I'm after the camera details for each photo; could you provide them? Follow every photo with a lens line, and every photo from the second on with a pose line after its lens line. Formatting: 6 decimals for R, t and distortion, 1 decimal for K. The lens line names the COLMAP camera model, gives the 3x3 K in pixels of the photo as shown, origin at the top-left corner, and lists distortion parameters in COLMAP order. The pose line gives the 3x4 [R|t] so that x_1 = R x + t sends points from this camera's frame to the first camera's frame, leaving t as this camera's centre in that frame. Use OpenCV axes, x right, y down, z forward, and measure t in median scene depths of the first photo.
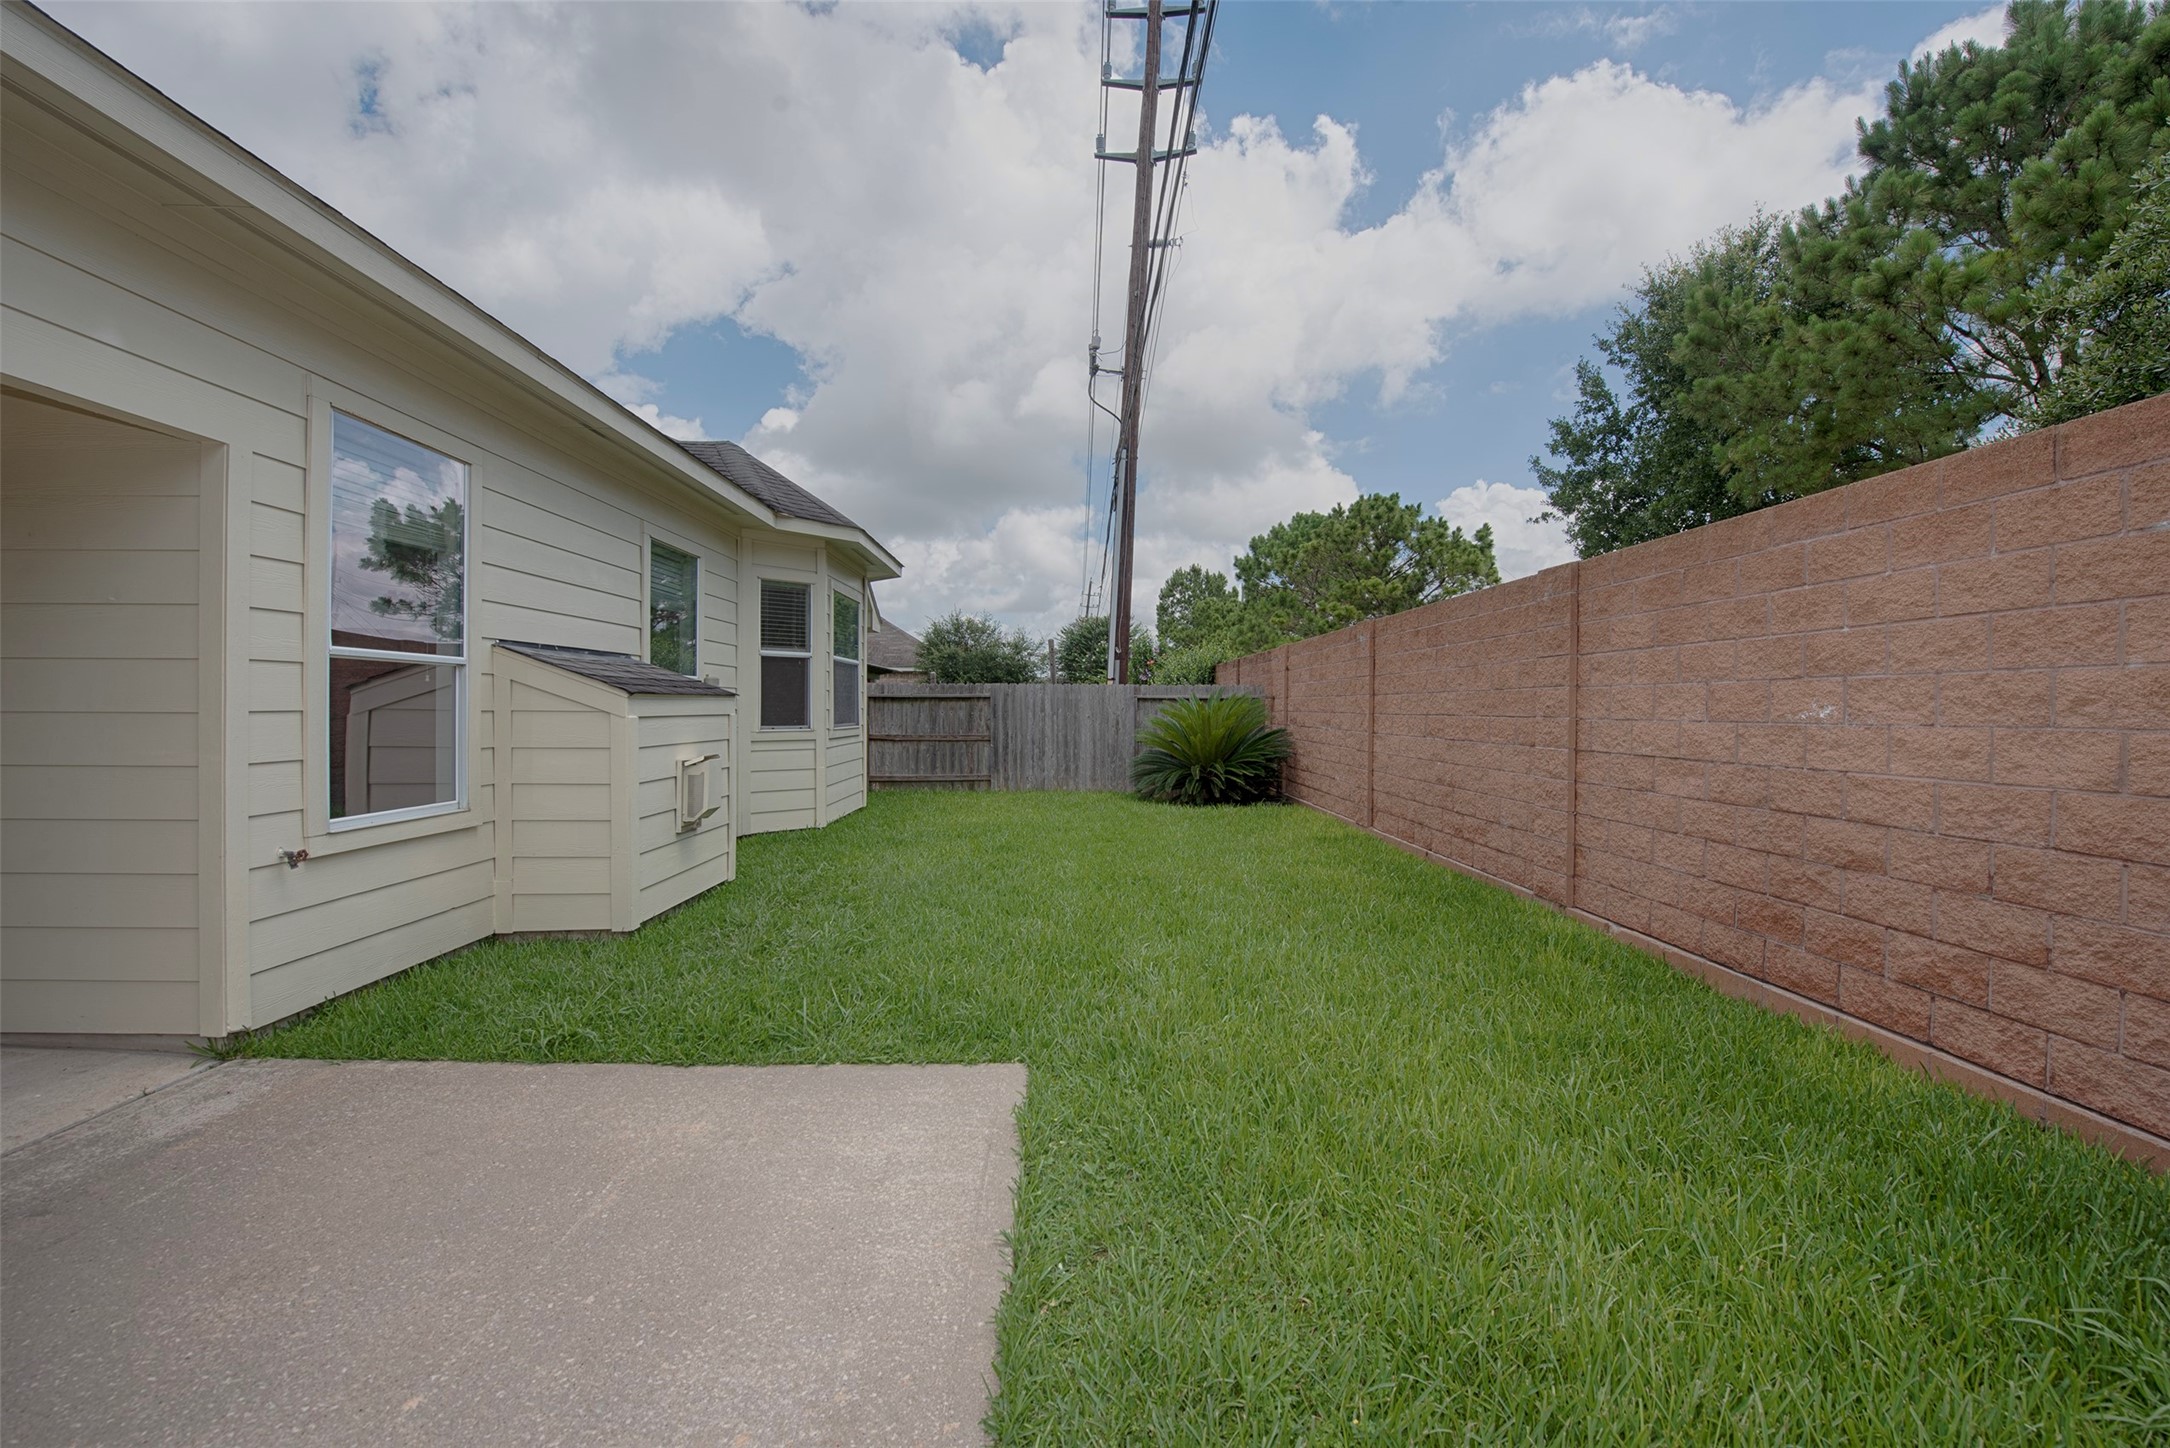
lens RADIAL K [[887.1, 0, 1110.7], [0, 887.1, 713.4], [0, 0, 1]] dist [-0.015758, -0.002831]
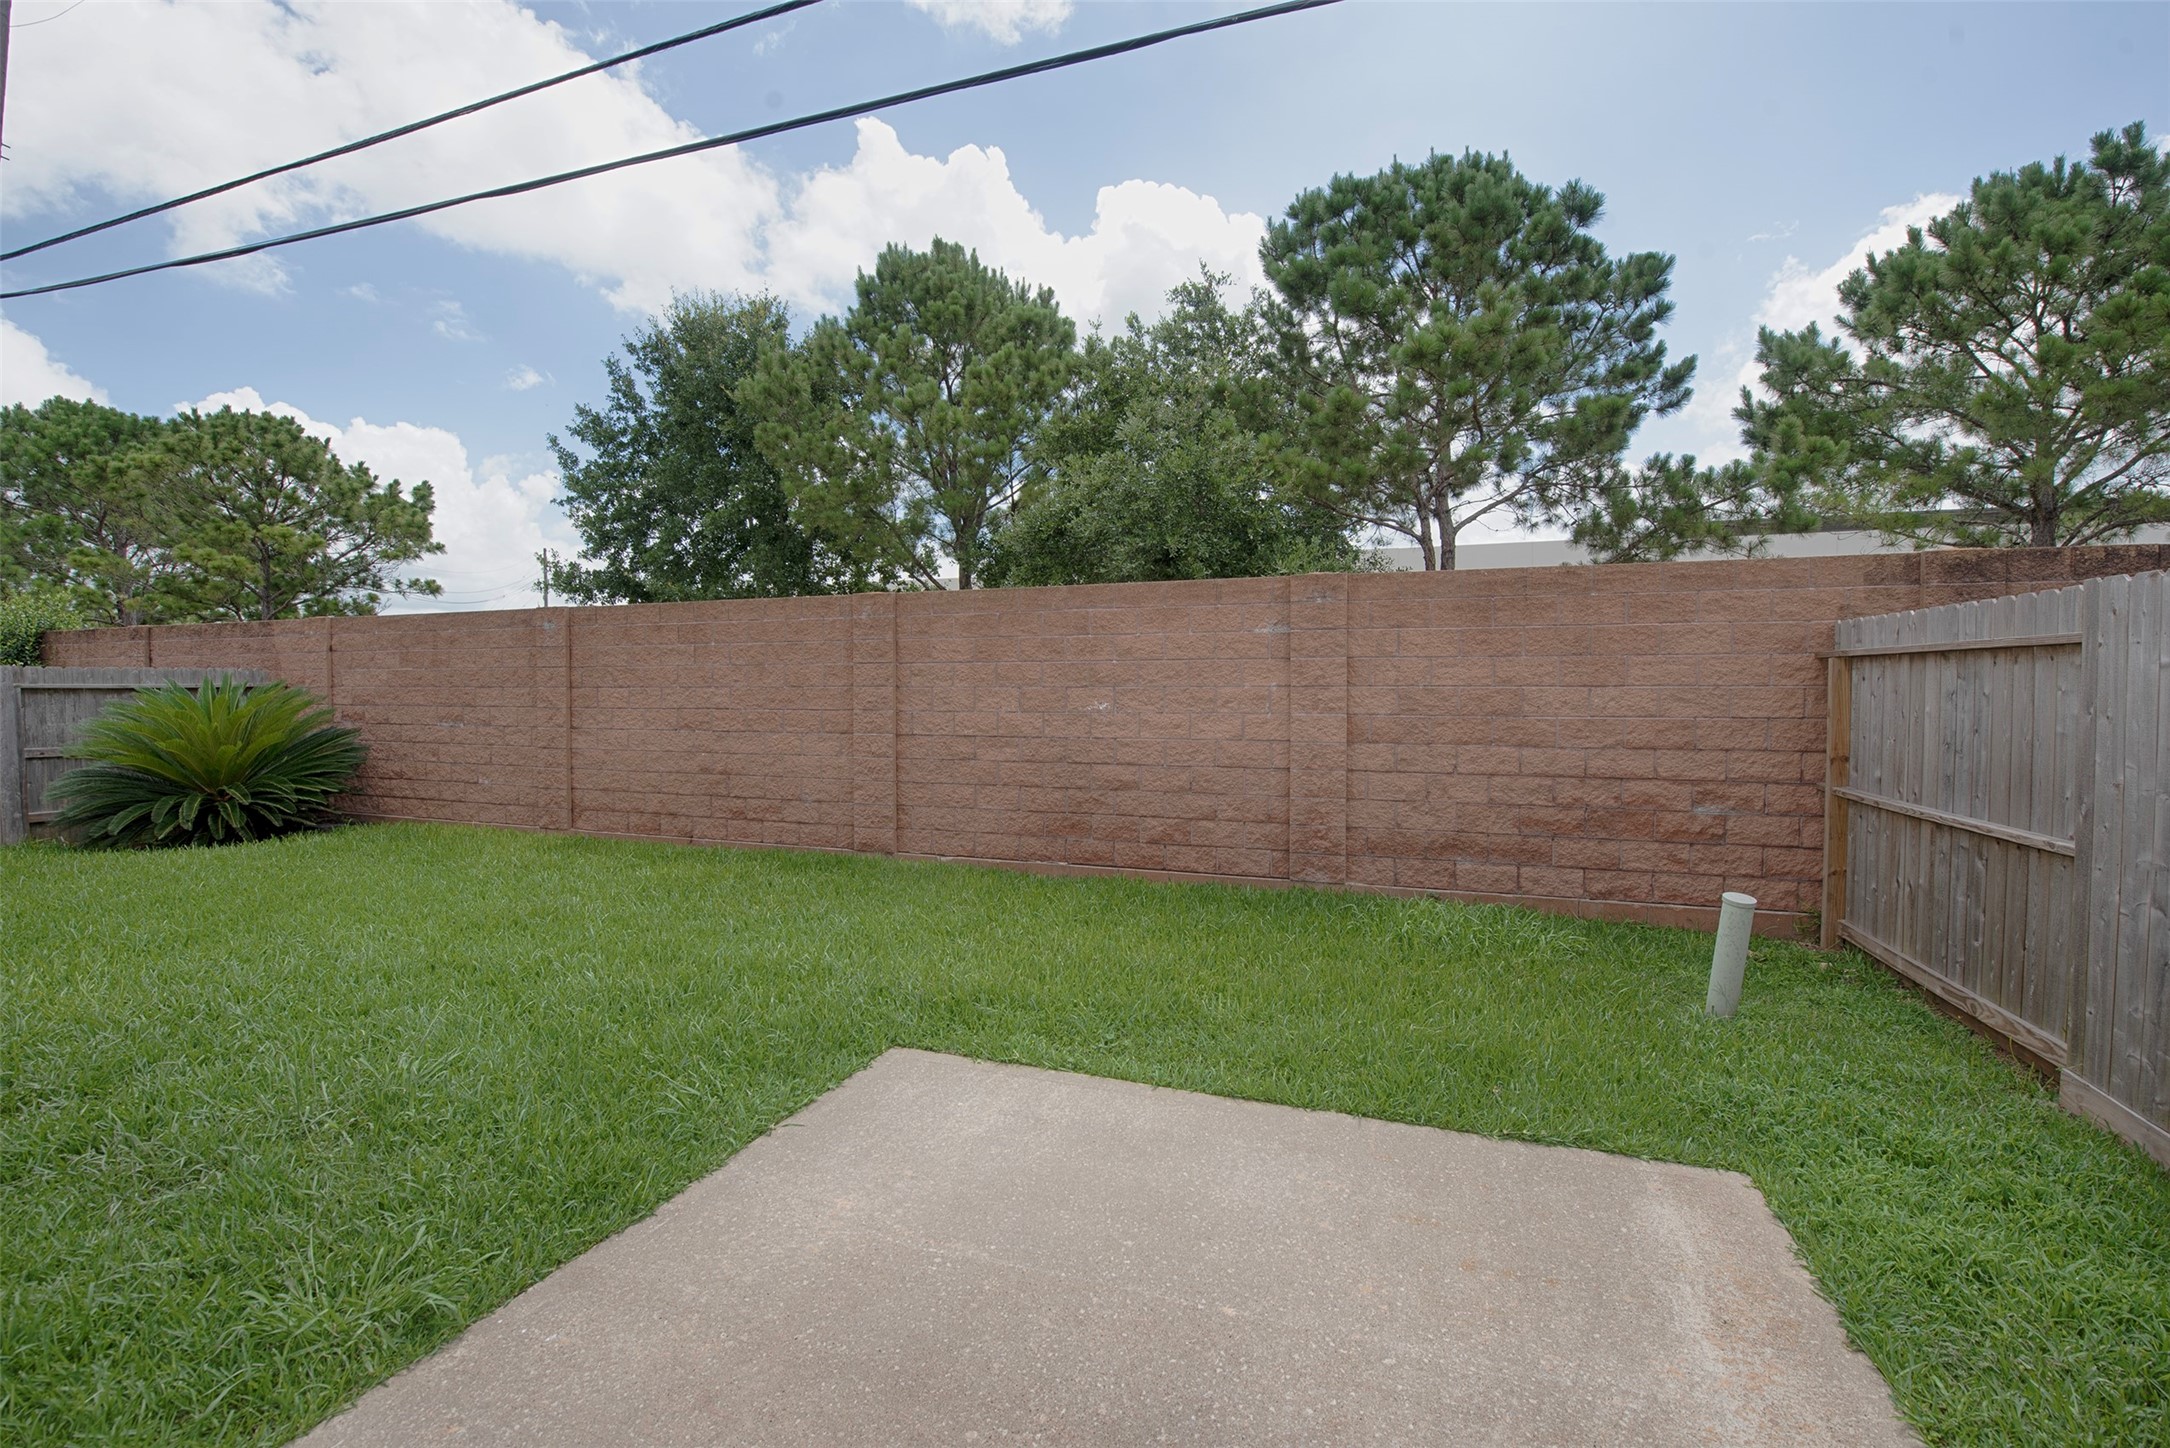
lens RADIAL K [[905.4, 0, 1101.4], [0, 905.4, 714.4], [0, 0, 1]] dist [-0.016877, -0.000758]
pose [[0.357293, -0.031838, 0.933450, -0.831222], [0.007194, 0.999483, 0.031336, -0.038108], [-0.933965, -0.004481, 0.357337, 0.293882]]
